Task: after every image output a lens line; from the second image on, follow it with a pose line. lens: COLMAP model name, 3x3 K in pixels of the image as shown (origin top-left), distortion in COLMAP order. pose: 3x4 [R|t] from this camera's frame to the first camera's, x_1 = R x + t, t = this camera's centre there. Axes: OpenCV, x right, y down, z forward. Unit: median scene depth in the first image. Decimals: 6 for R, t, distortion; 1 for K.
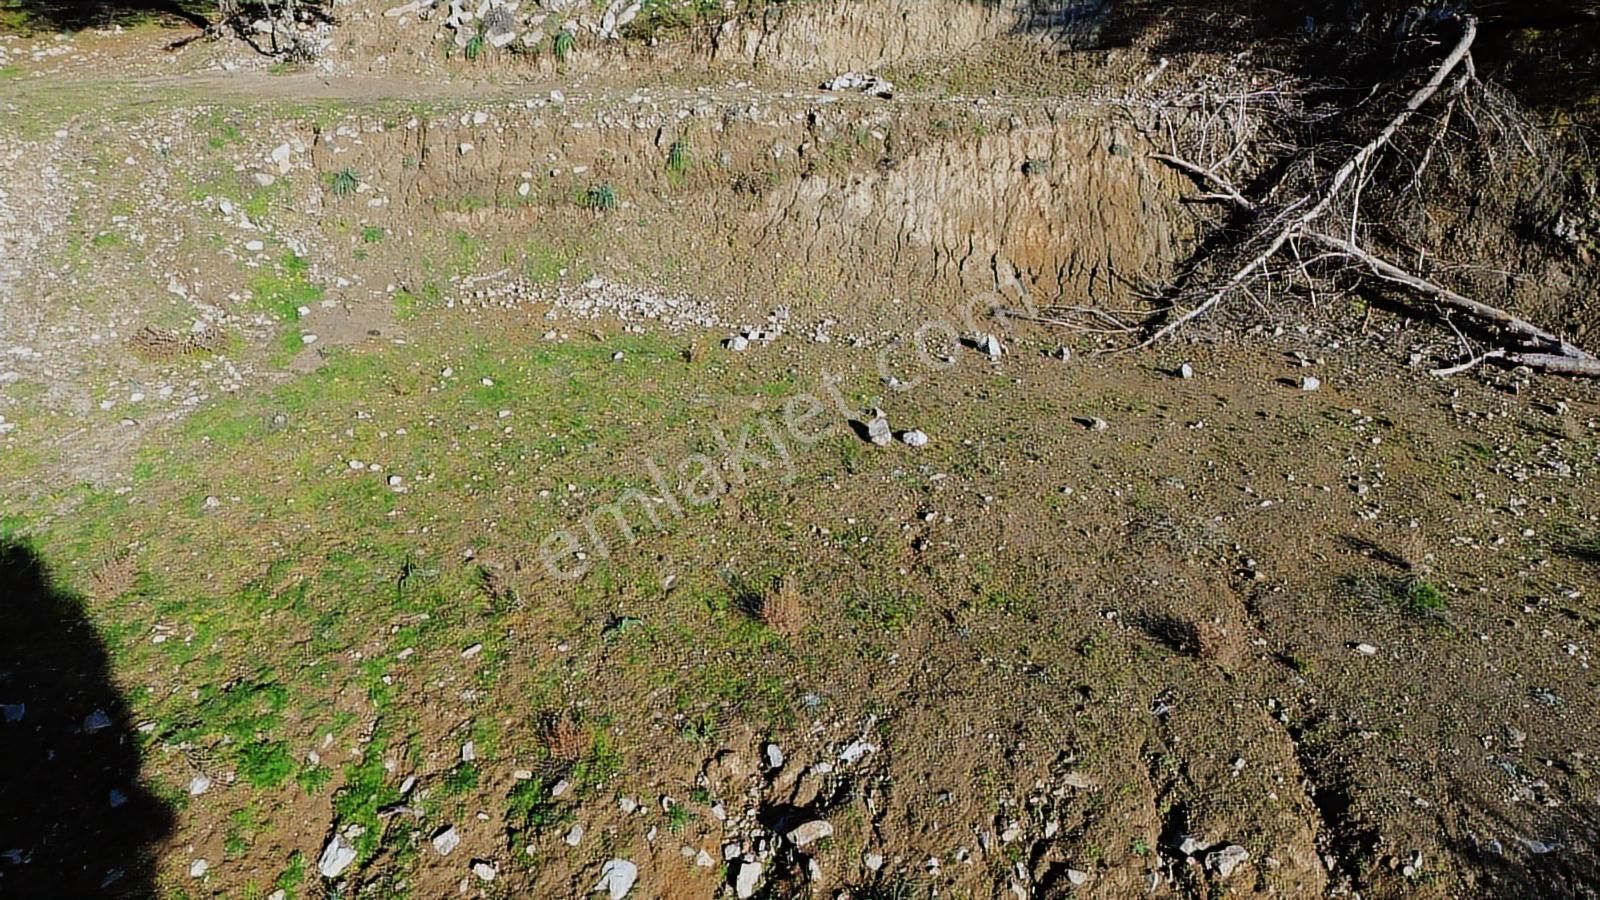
lens RADIAL K [[1119.2, 0, 795.2], [0, 1119.2, 446.4], [0, 0, 1]] dist [0.085216, -0.077117]
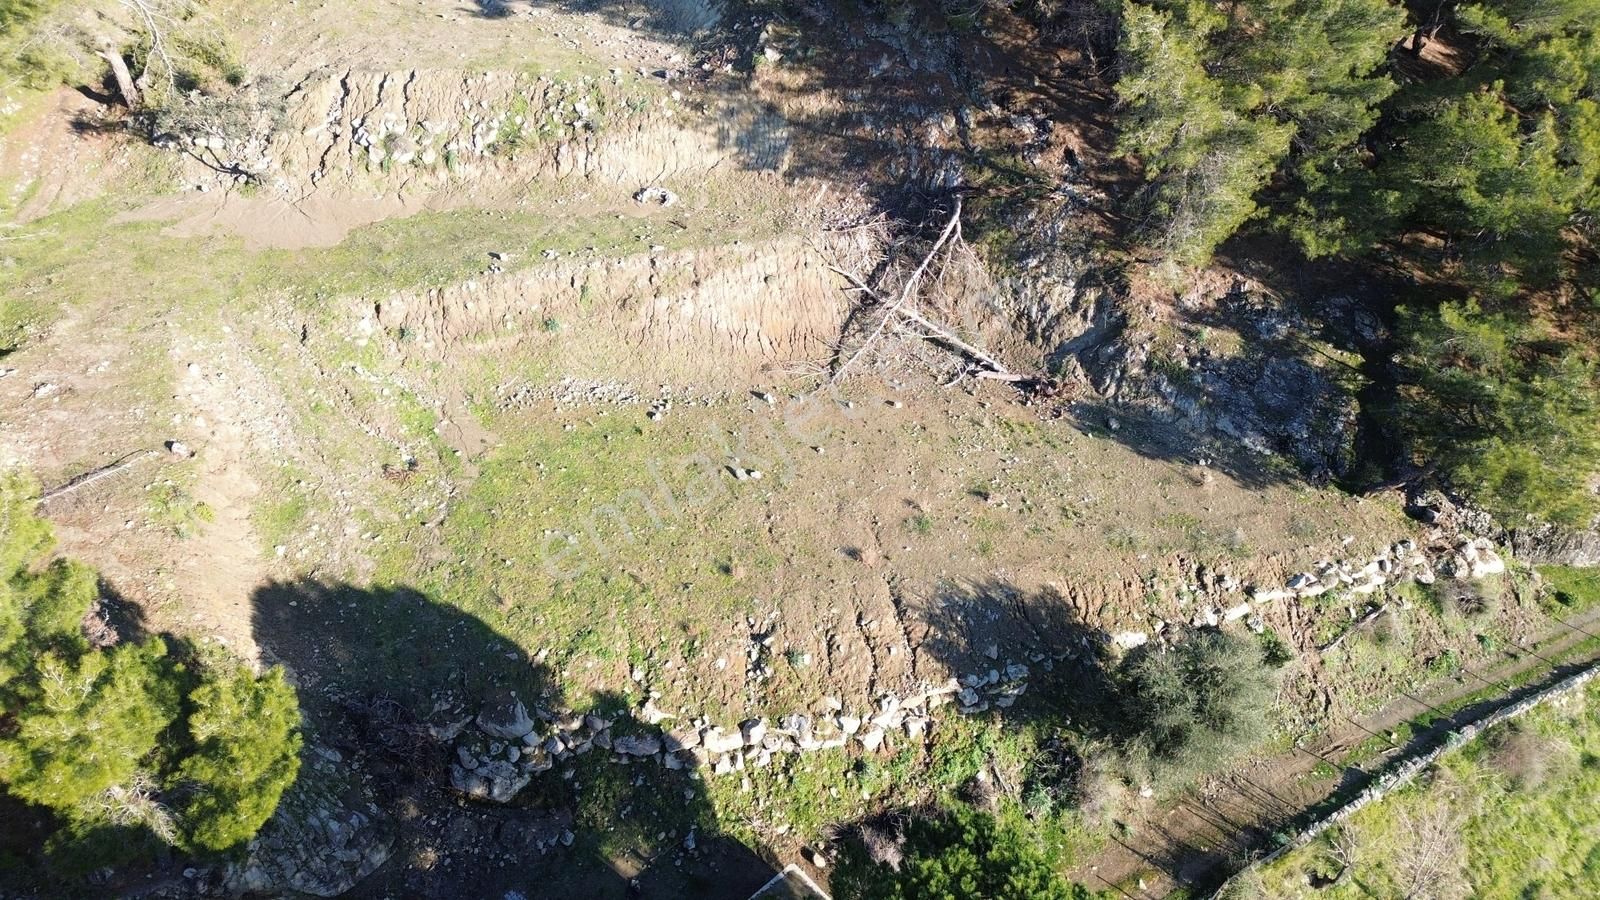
lens RADIAL K [[1124.7, 0, 797.9], [0, 1124.7, 443.1], [0, 0, 1]] dist [0.095237, -0.093116]
pose [[0.954576, -0.178509, 0.238579, -0.299768], [0.104817, 0.950679, 0.291931, -0.610931], [-0.278924, -0.253663, 0.926205, -1.041773]]
